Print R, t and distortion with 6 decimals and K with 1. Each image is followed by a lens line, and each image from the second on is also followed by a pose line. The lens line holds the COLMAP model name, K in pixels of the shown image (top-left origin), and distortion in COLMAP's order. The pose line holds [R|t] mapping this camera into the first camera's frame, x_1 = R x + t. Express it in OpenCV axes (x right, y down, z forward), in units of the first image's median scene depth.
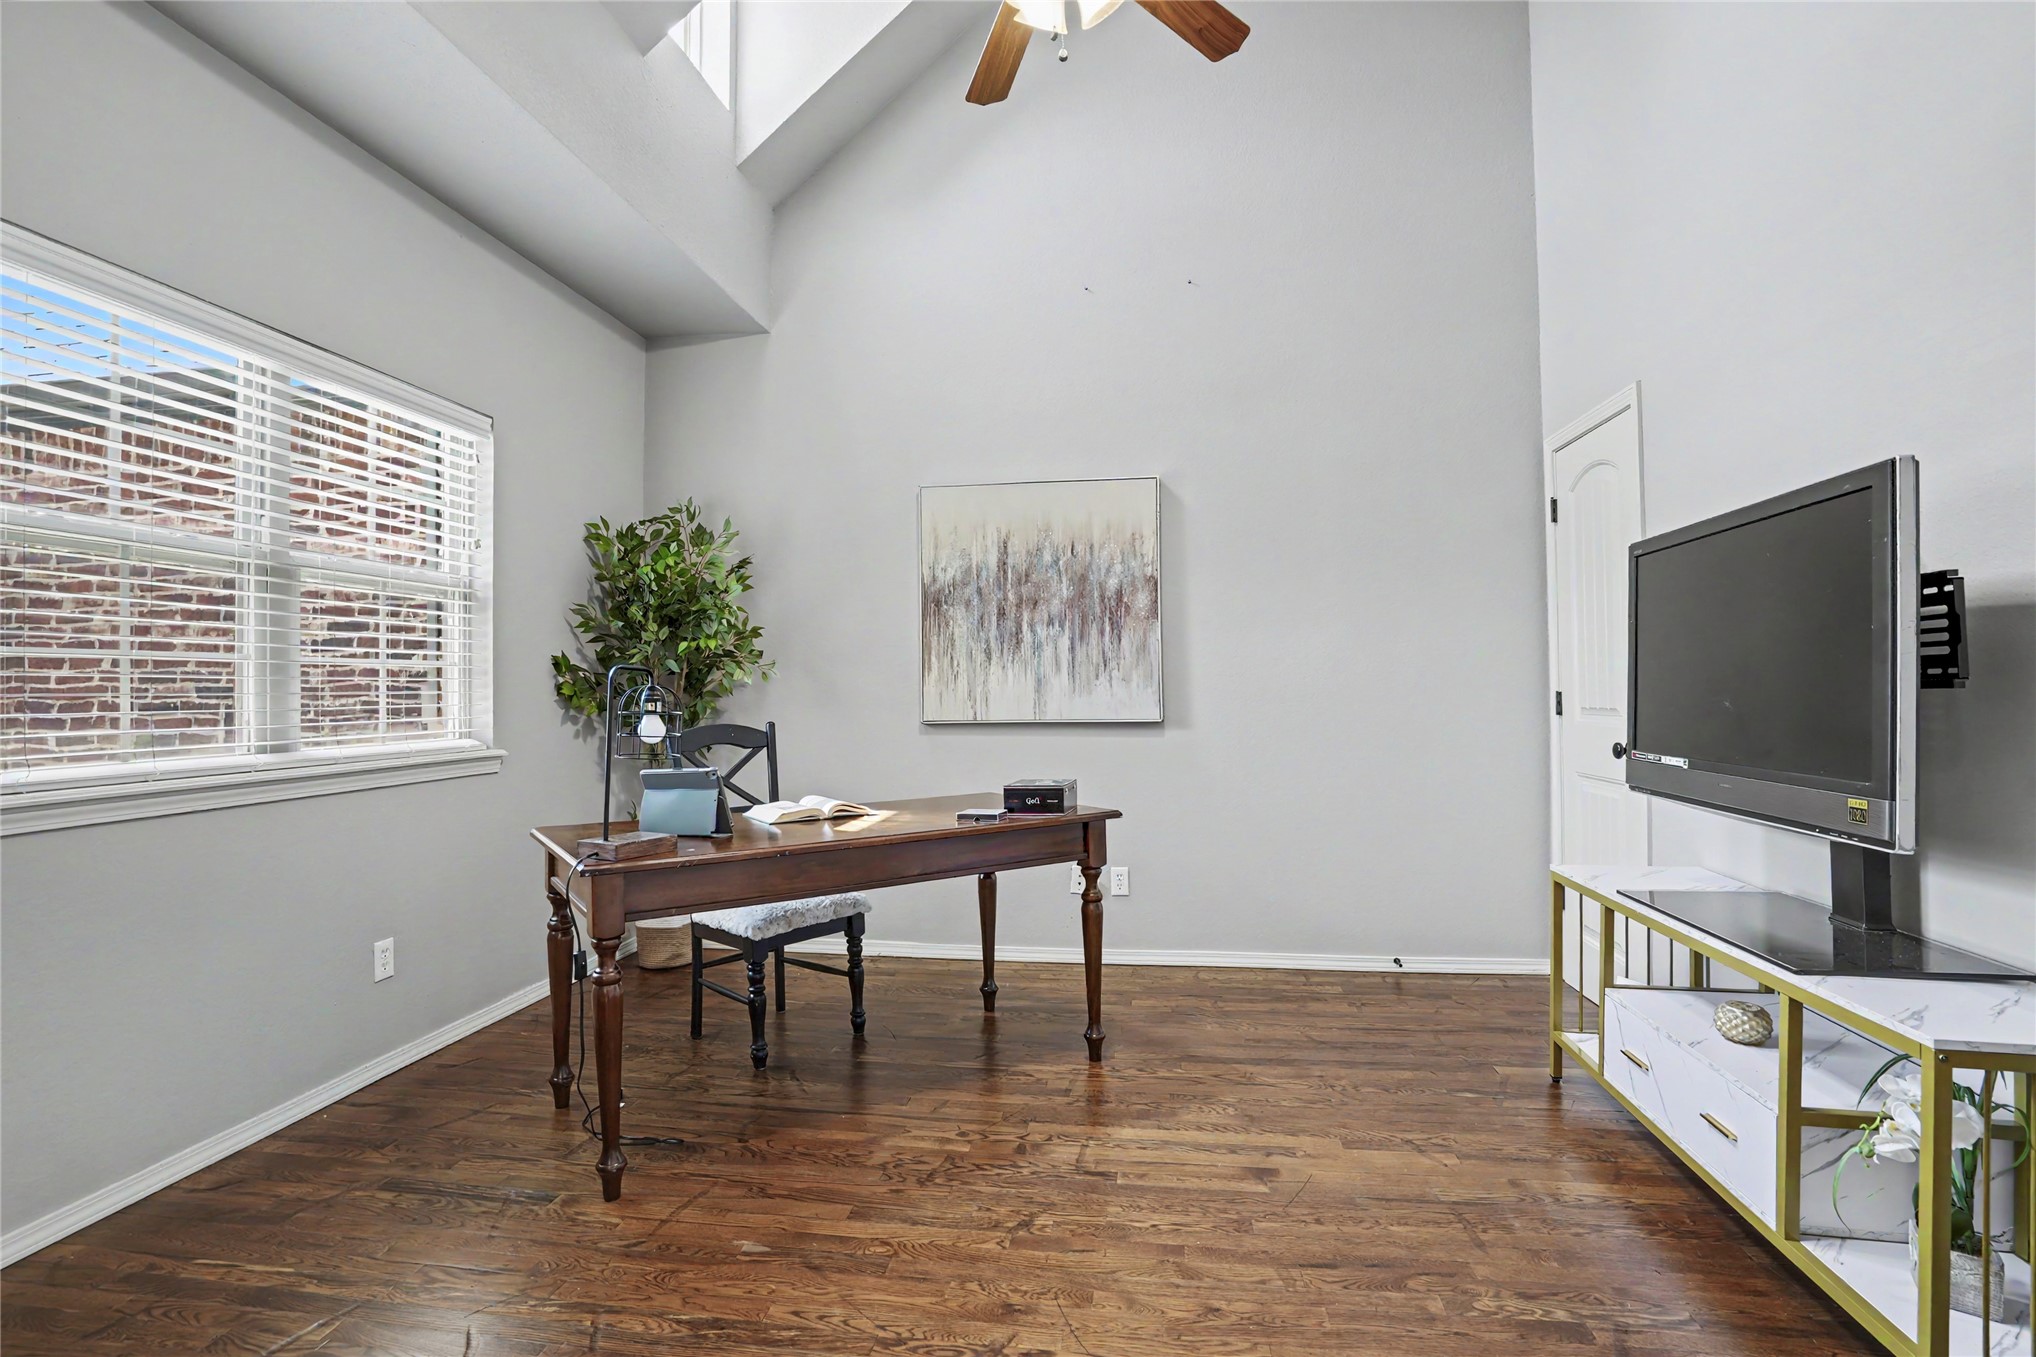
lens RADIAL K [[985.6, 0, 1018.0], [0, 985.6, 678.5], [0, 0, 1]] dist [-0.059952, 0.027270]
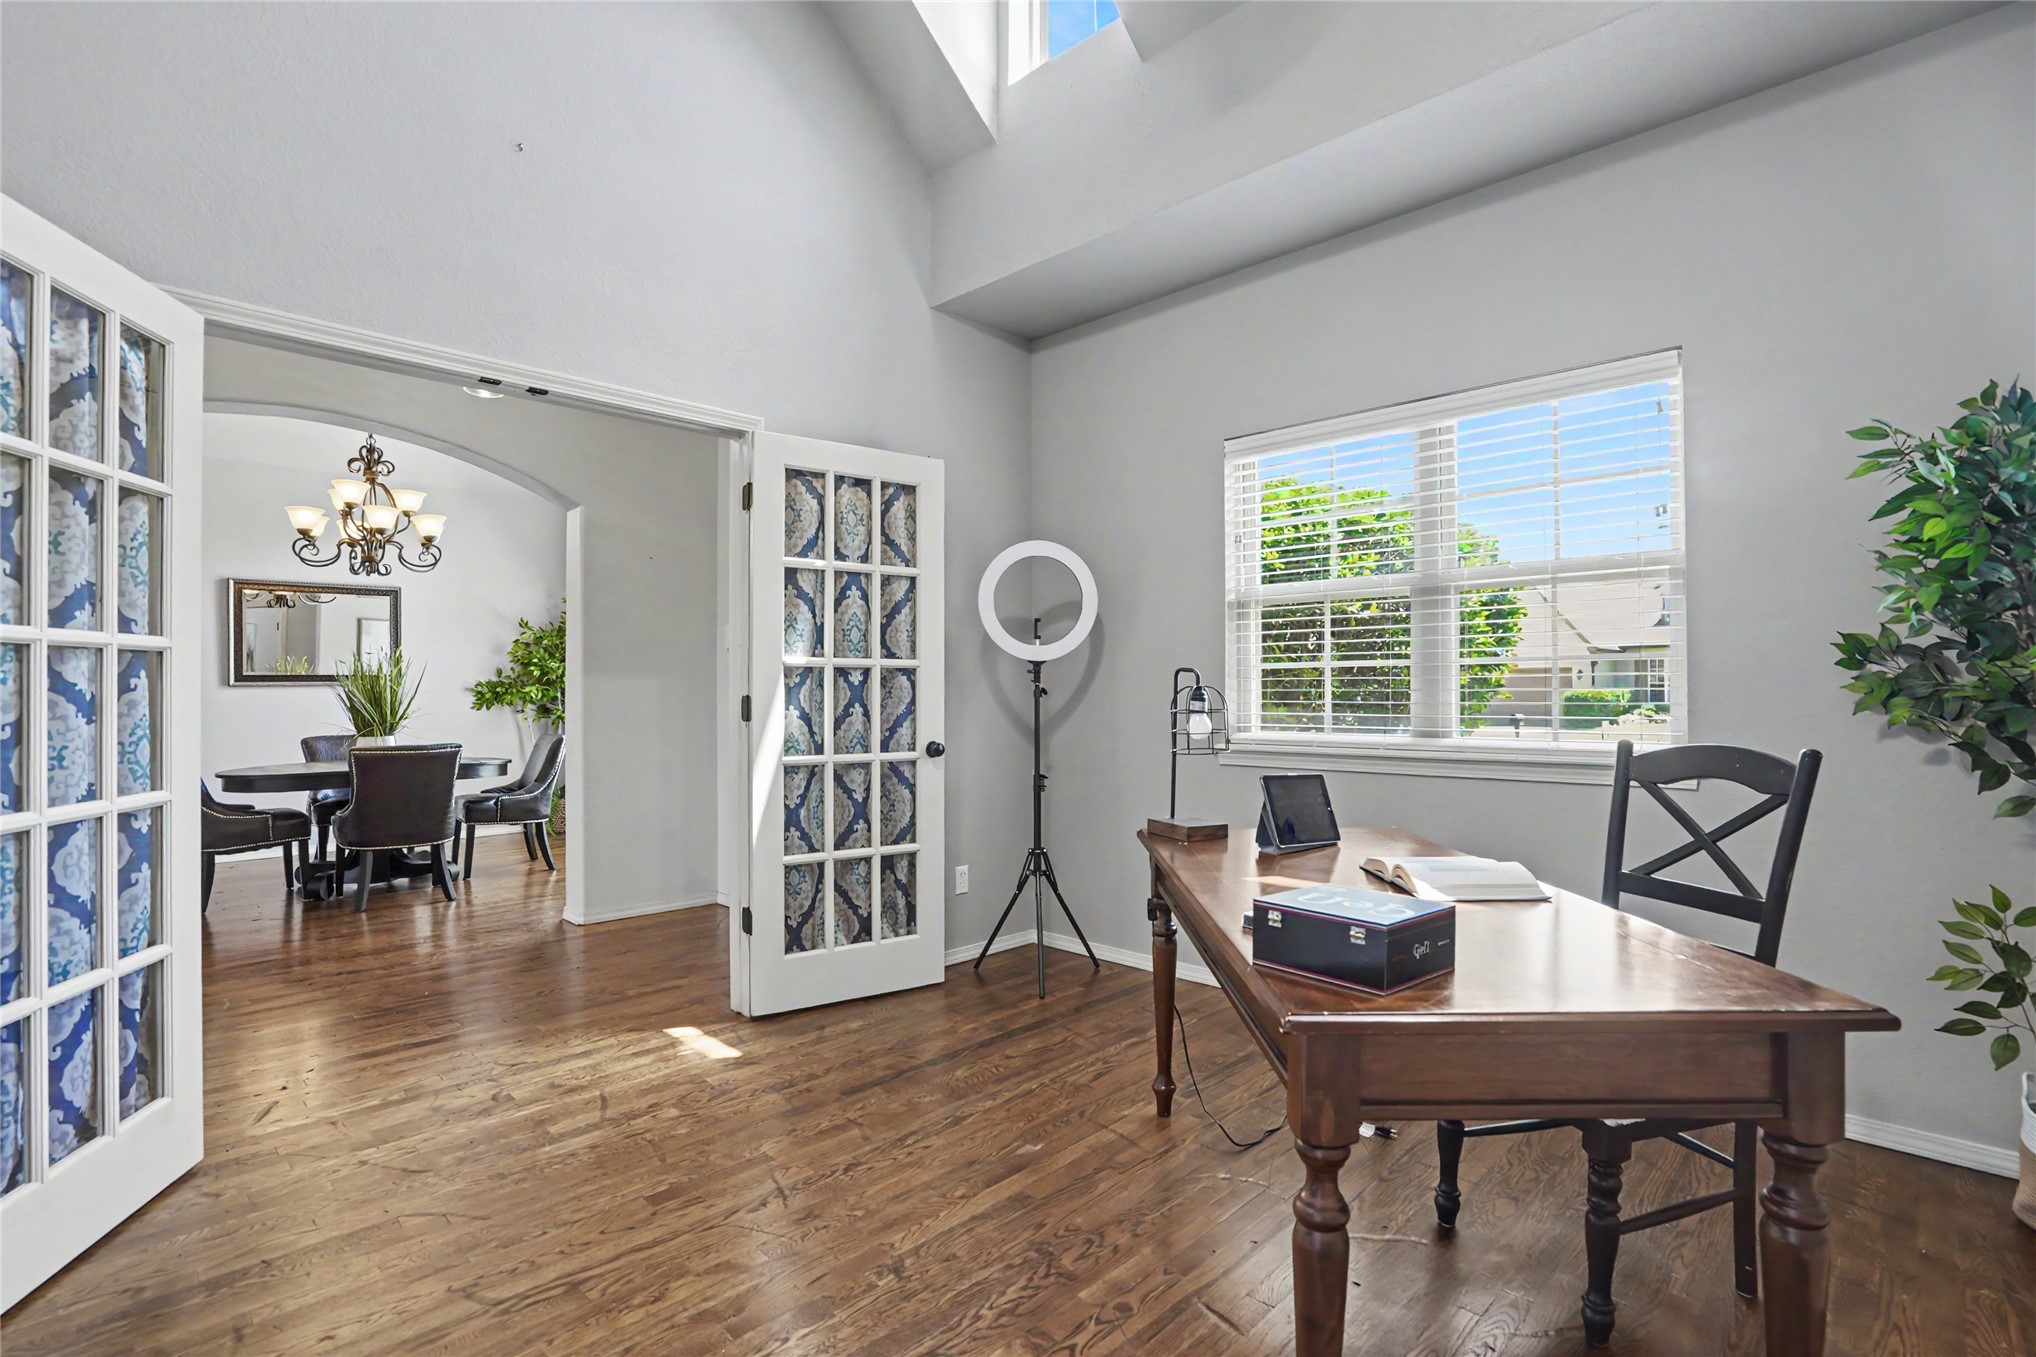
lens RADIAL K [[985.6, 0, 1018.0], [0, 985.6, 678.5], [0, 0, 1]] dist [-0.059952, 0.027270]
pose [[-0.596250, -0.001218, -0.802798, 0.590137], [0.008817, 0.999929, -0.008066, 0.006100], [0.802750, -0.011888, -0.596197, 1.430369]]
